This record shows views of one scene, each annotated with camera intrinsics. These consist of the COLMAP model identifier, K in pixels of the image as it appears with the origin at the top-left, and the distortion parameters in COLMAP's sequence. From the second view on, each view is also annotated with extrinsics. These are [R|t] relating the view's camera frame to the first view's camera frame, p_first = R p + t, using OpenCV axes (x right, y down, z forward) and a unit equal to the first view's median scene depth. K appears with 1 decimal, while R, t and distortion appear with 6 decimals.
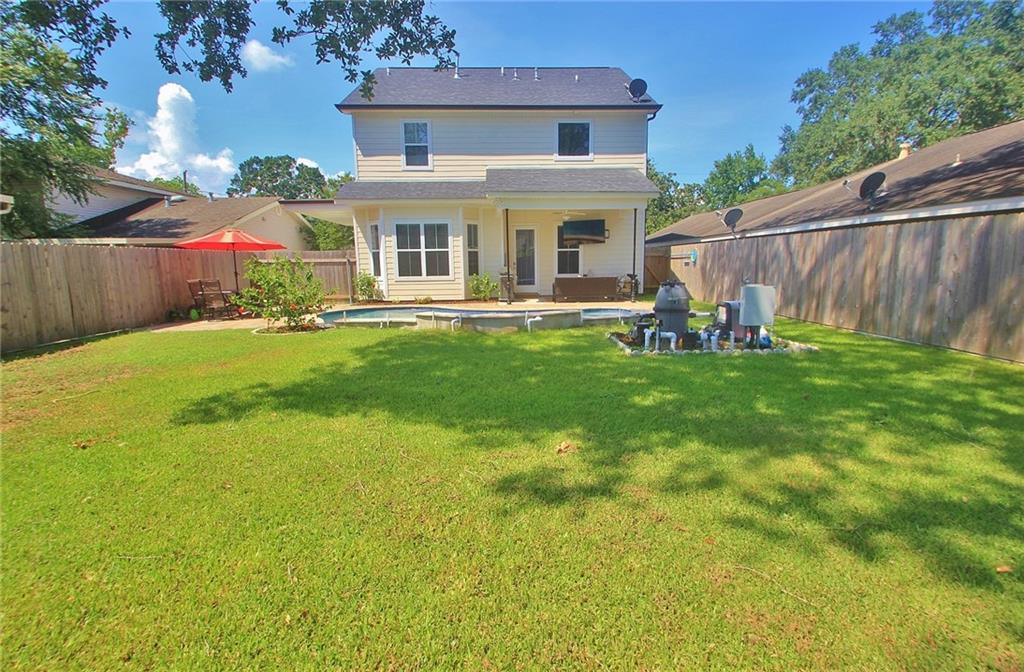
lens RADIAL K [[485.3, 0, 523.3], [0, 485.3, 340.4], [0, 0, 1]] dist [0.015829, -0.017952]
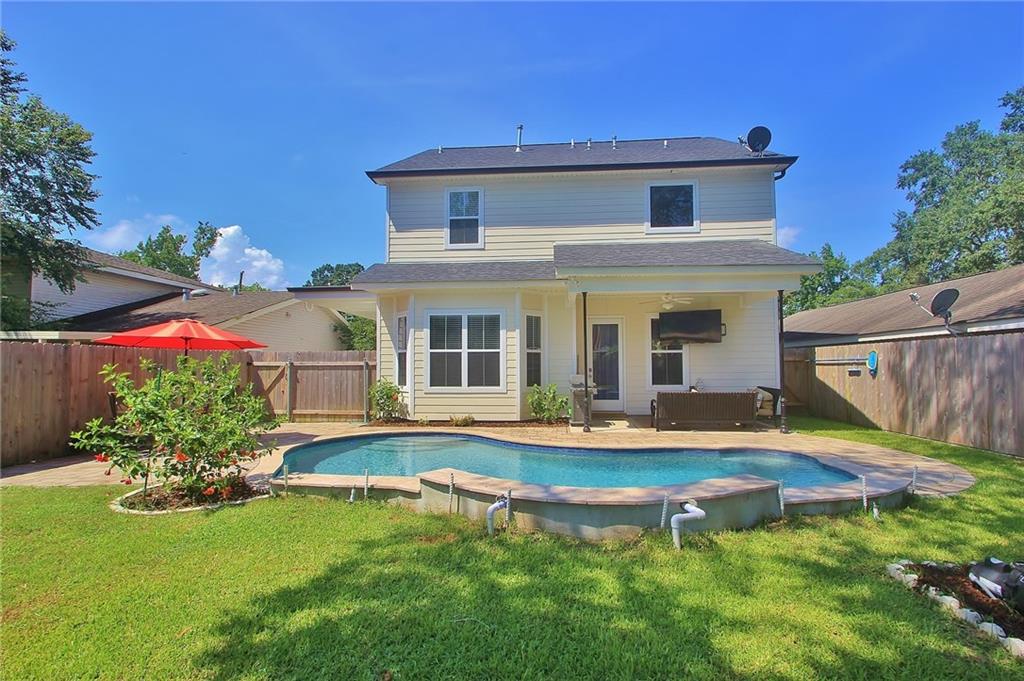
lens RADIAL K [[478.1, 0, 522.5], [0, 478.1, 344.7], [0, 0, 1]] dist [0.016315, -0.019845]
pose [[0.993024, 0.003863, -0.117848, -0.036866], [-0.027356, 0.979742, -0.198389, -0.054429], [0.114695, 0.200229, 0.973013, 0.309866]]
